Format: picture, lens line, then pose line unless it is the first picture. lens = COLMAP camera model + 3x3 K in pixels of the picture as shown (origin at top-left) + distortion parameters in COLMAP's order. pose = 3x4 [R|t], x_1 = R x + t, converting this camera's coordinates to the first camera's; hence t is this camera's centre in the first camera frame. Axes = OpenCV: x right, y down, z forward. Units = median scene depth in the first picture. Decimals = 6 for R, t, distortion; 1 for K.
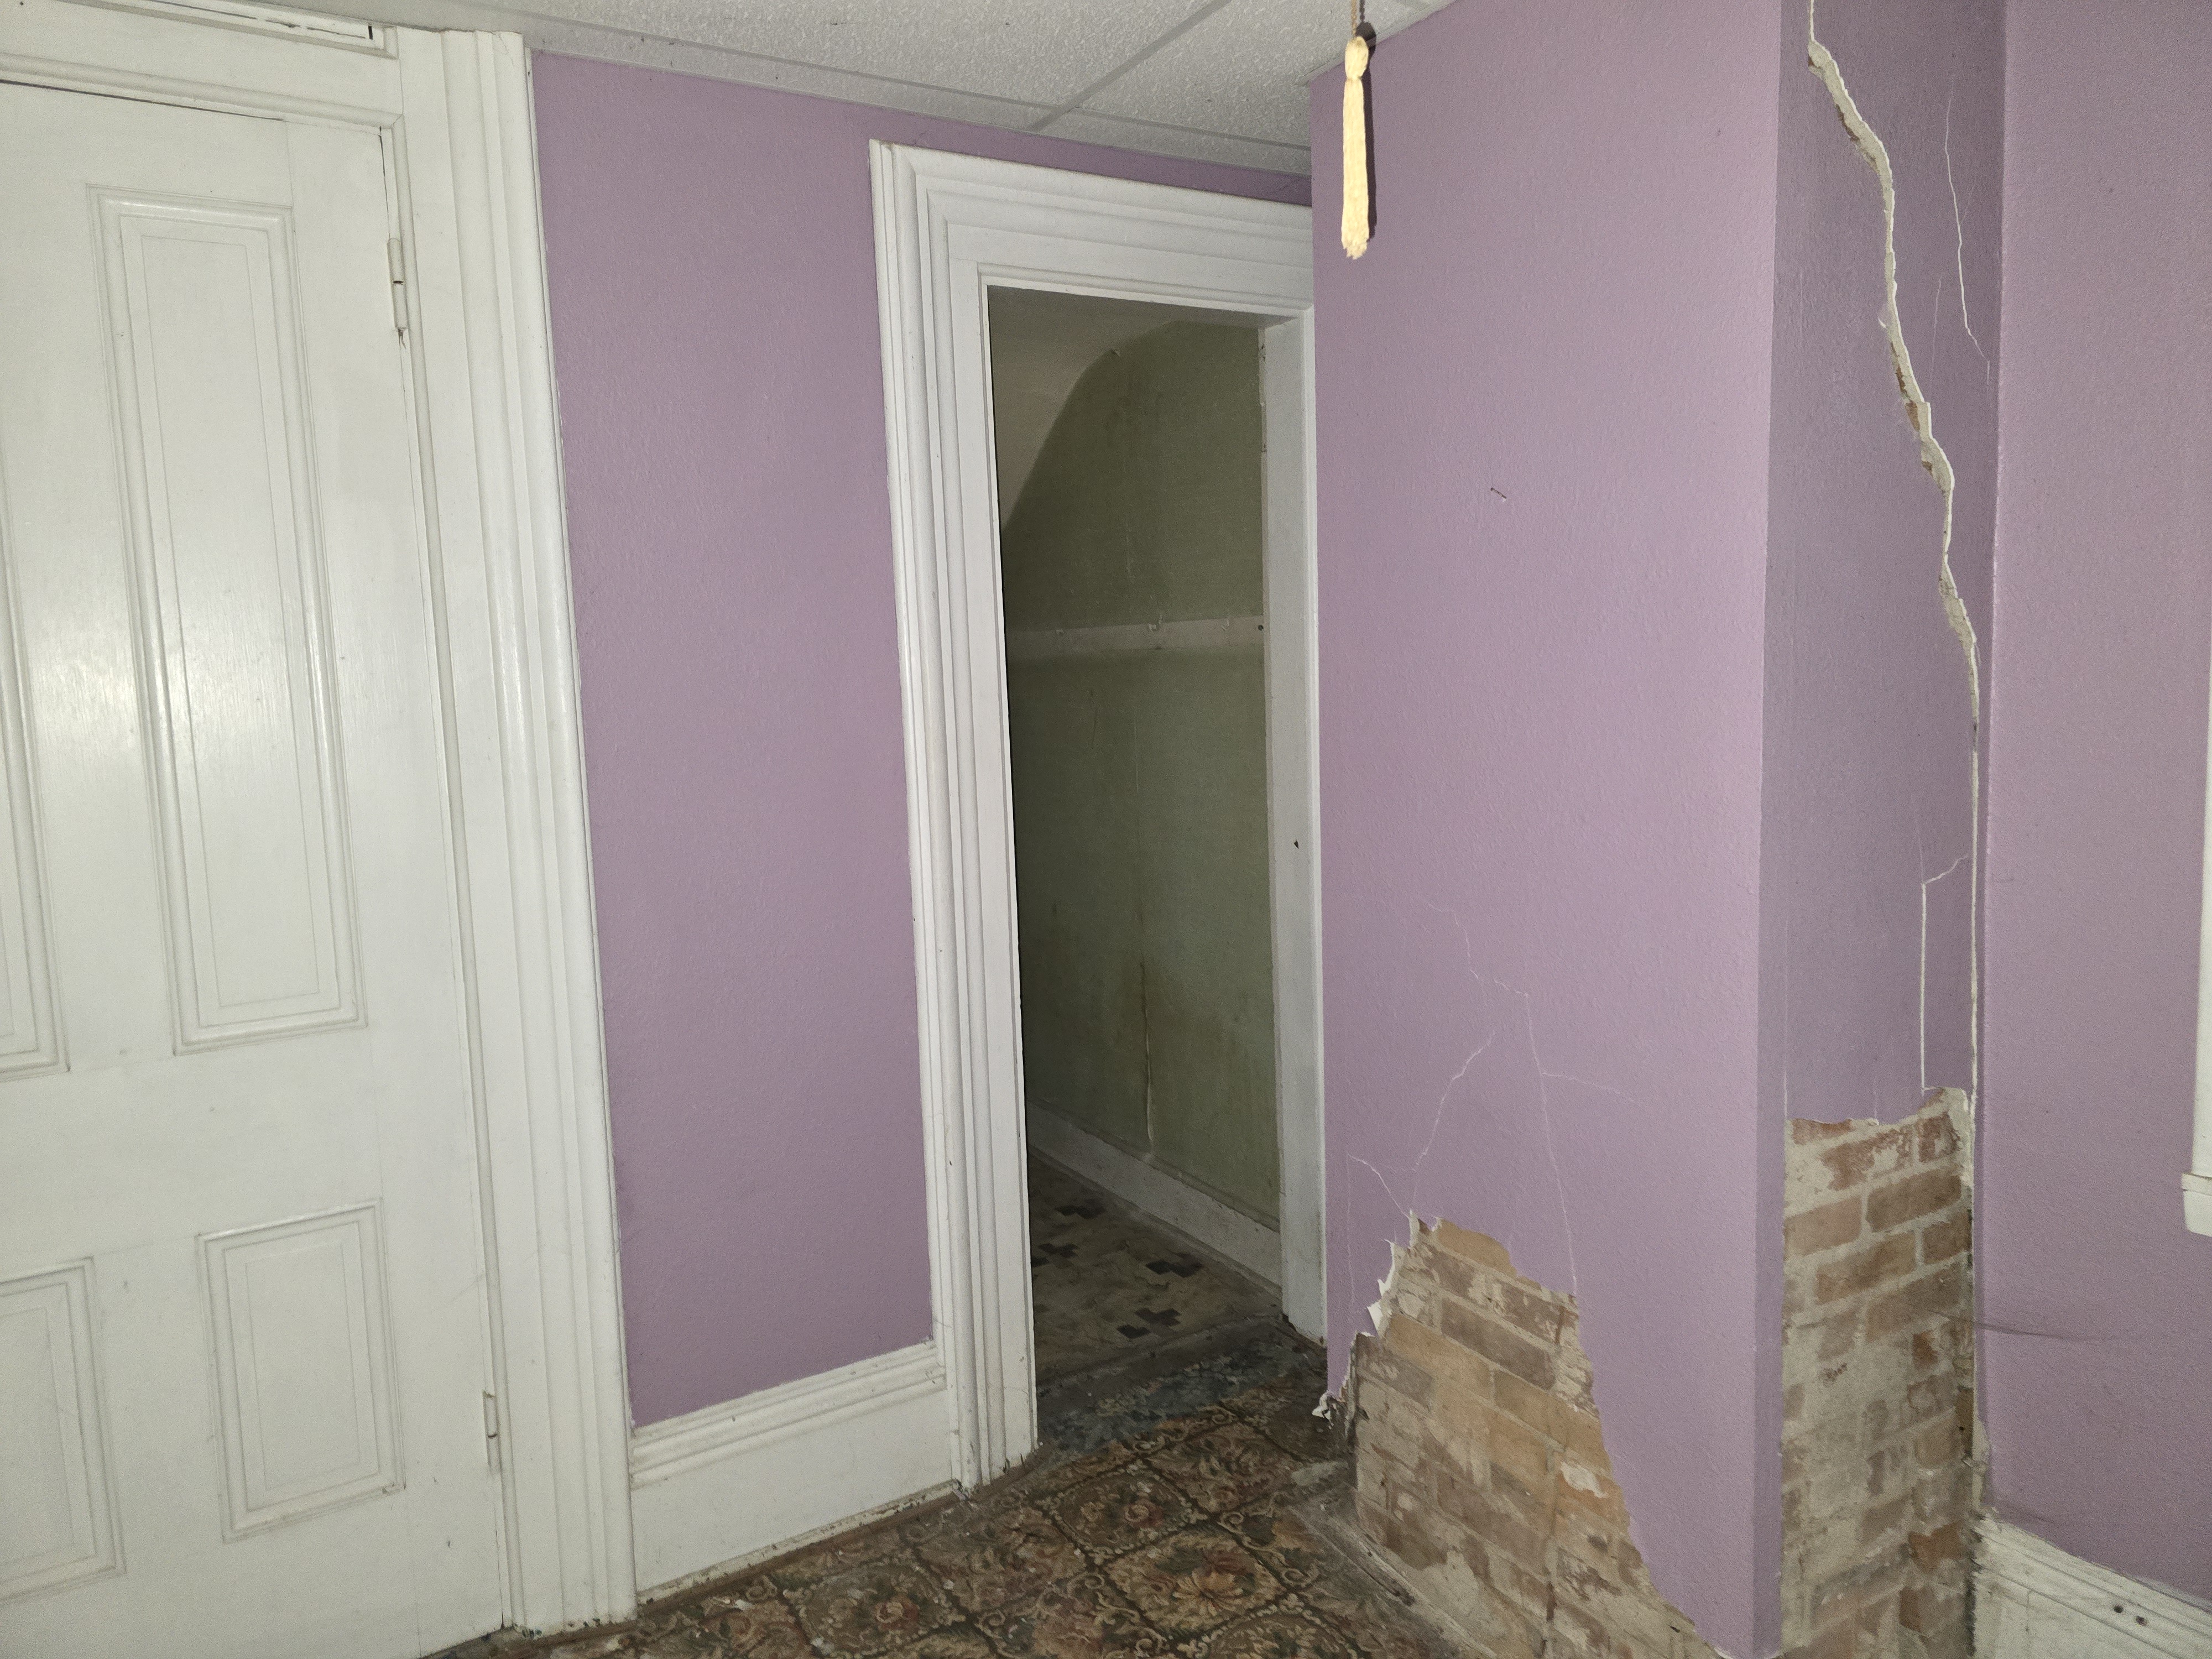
lens RADIAL K [[1475.1, 0, 1117.4], [0, 1475.1, 827.1], [0, 0, 1]] dist [0.096462, -0.075509]
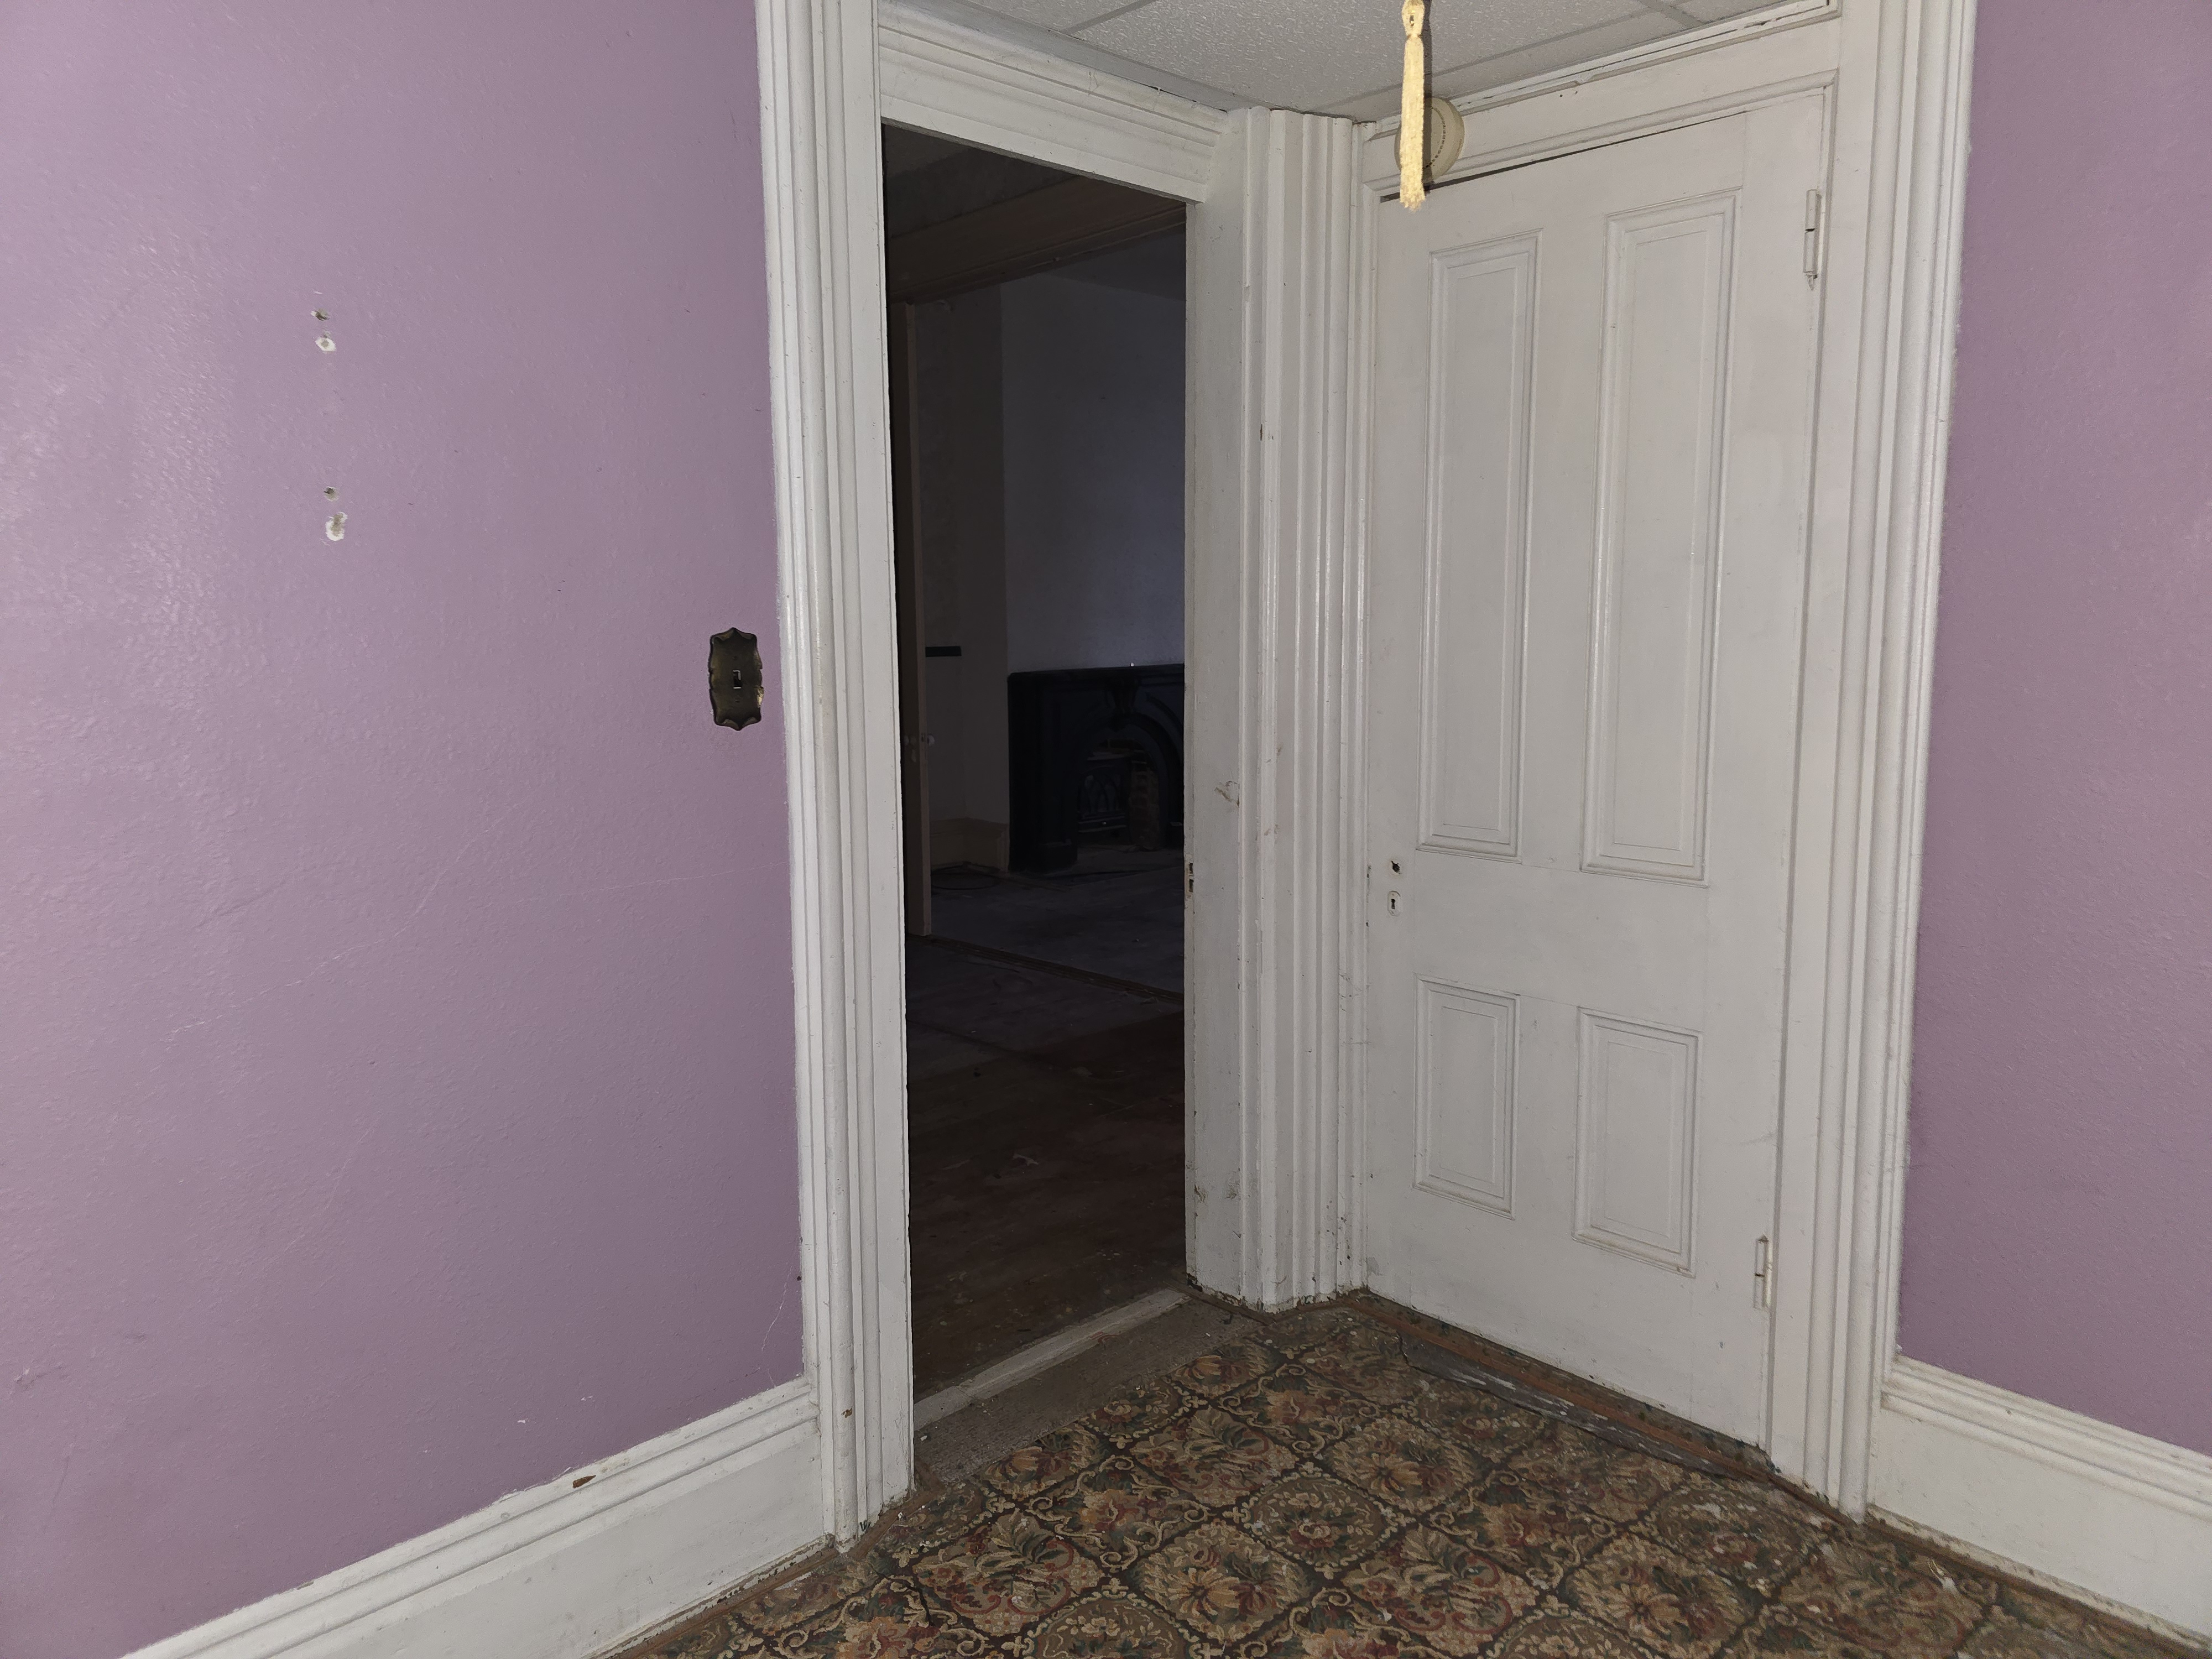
lens RADIAL K [[1502.8, 0, 1127.9], [0, 1502.8, 821.2], [0, 0, 1]] dist [0.001422, -0.004021]
pose [[0.230071, 0.178632, -0.956639, 0.449701], [-0.108146, 0.981614, 0.157287, -0.047788], [0.967146, 0.067269, 0.245159, 0.238900]]
